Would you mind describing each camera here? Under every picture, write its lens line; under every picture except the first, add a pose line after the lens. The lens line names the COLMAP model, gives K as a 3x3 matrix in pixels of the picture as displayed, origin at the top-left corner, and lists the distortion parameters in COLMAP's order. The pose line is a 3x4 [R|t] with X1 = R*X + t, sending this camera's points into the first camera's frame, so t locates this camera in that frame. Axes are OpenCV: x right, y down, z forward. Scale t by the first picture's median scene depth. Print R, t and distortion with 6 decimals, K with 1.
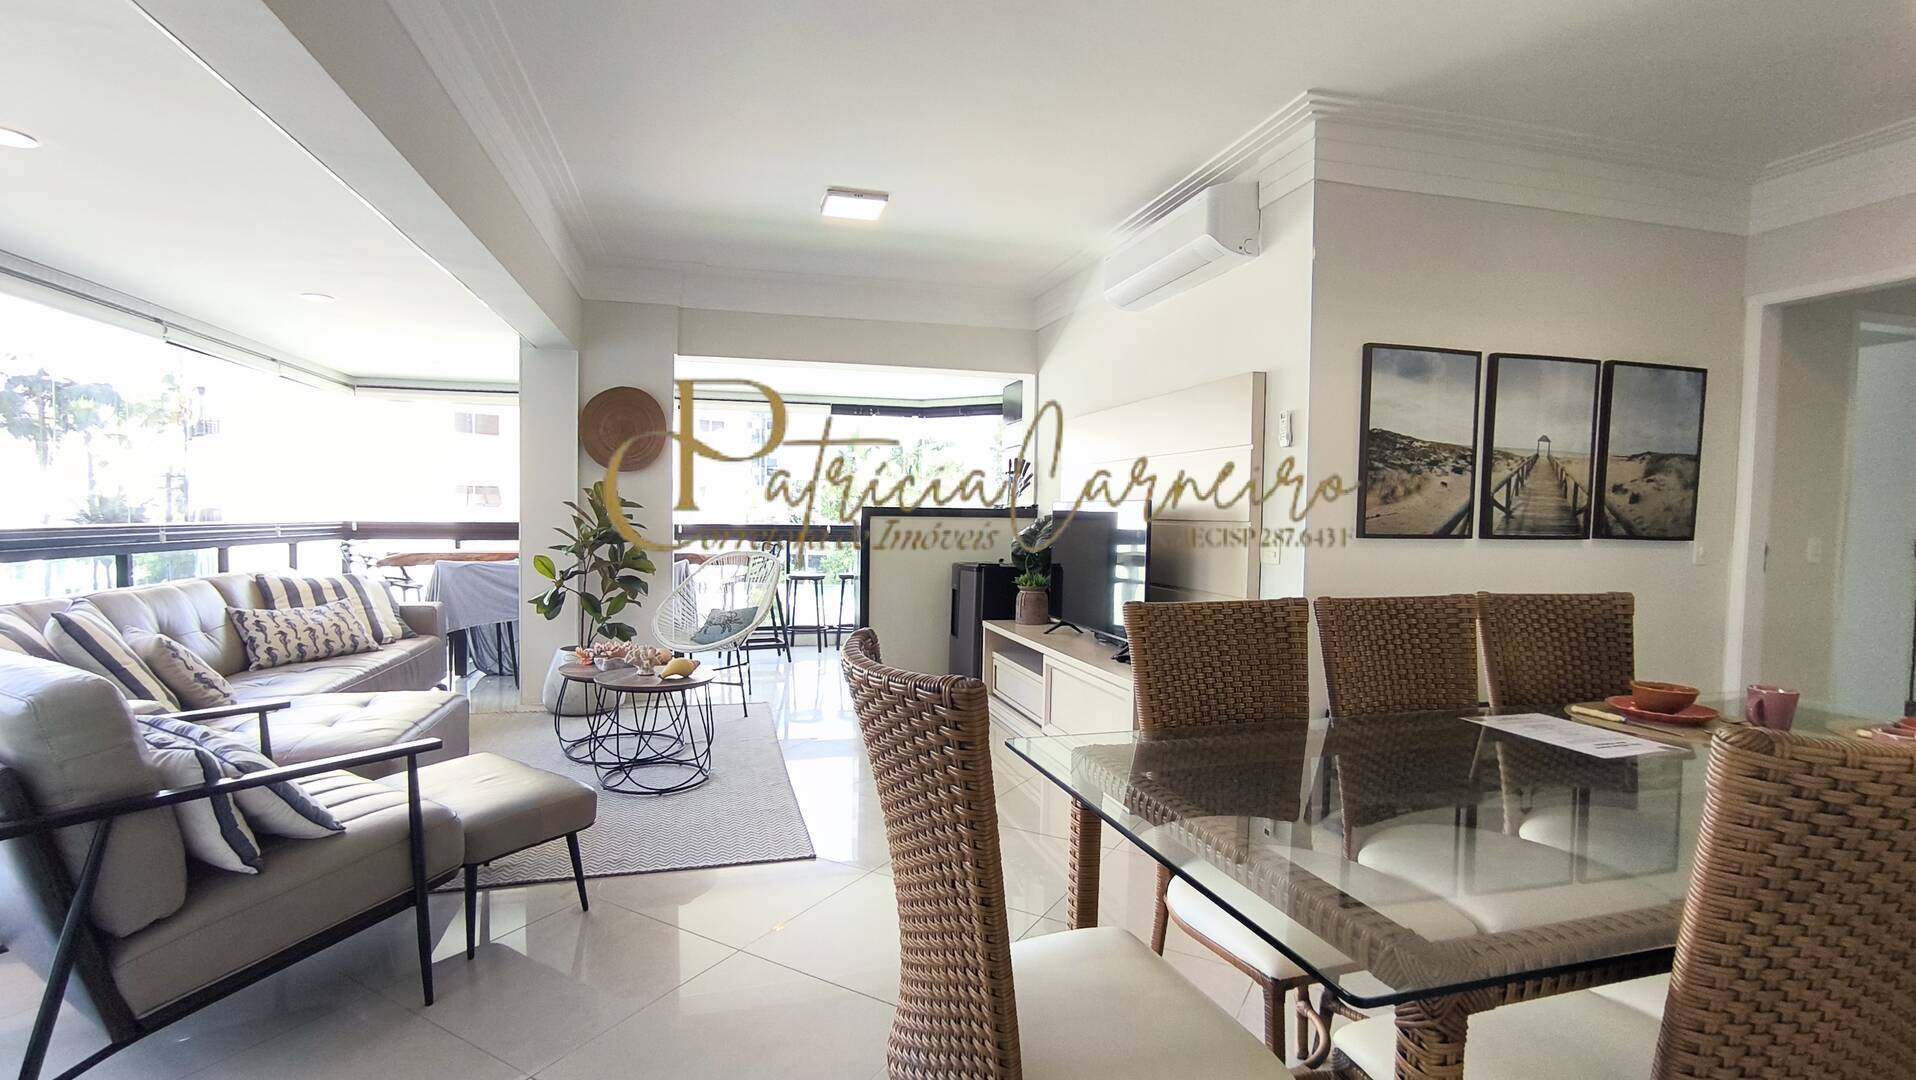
lens RADIAL K [[875.7, 0, 951.4], [0, 875.7, 533.6], [0, 0, 1]] dist [0.000970, 0.000206]
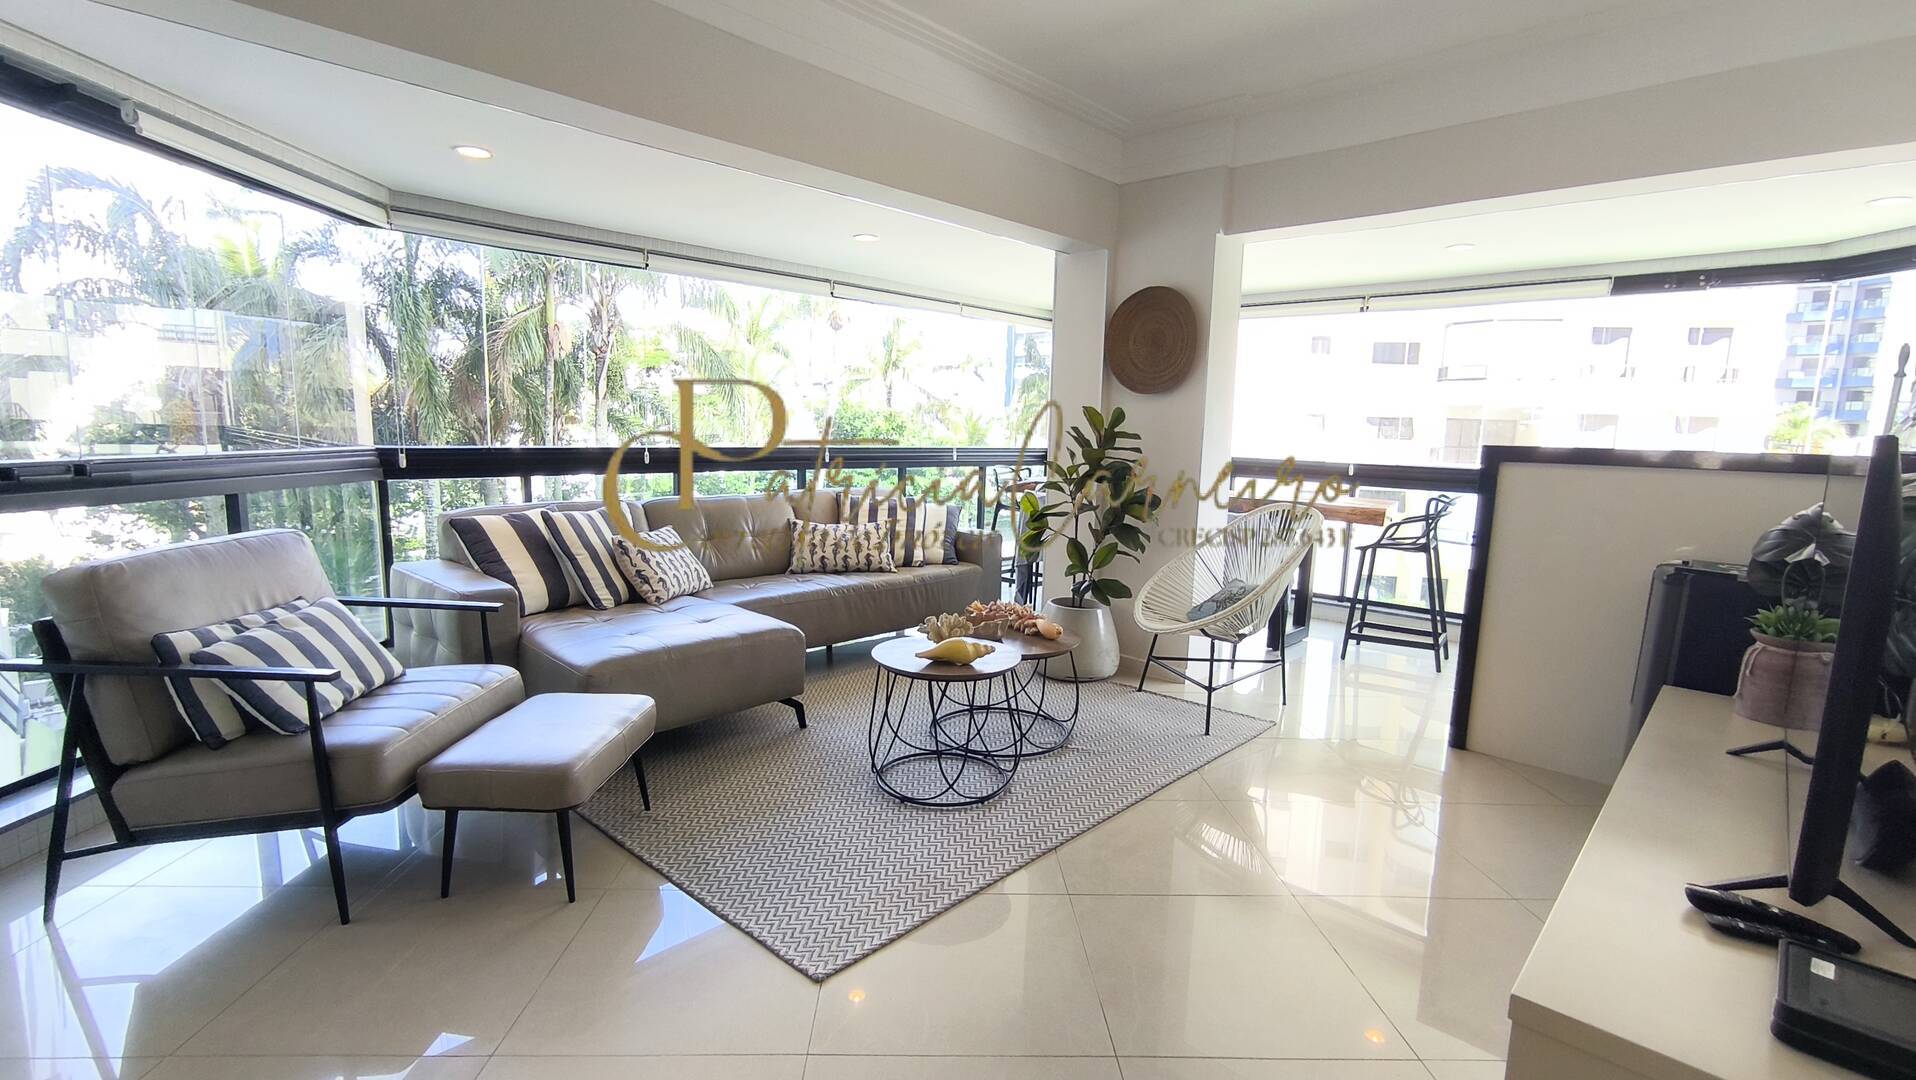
lens RADIAL K [[875.7, 0, 960.8], [0, 875.7, 542.4], [0, 0, 1]] dist [0.000970, 0.000206]
pose [[0.532654, 0.113217, -0.838726, 0.243955], [-0.040742, 0.993293, 0.108207, -0.017625], [0.845352, -0.023466, 0.533694, 0.455389]]
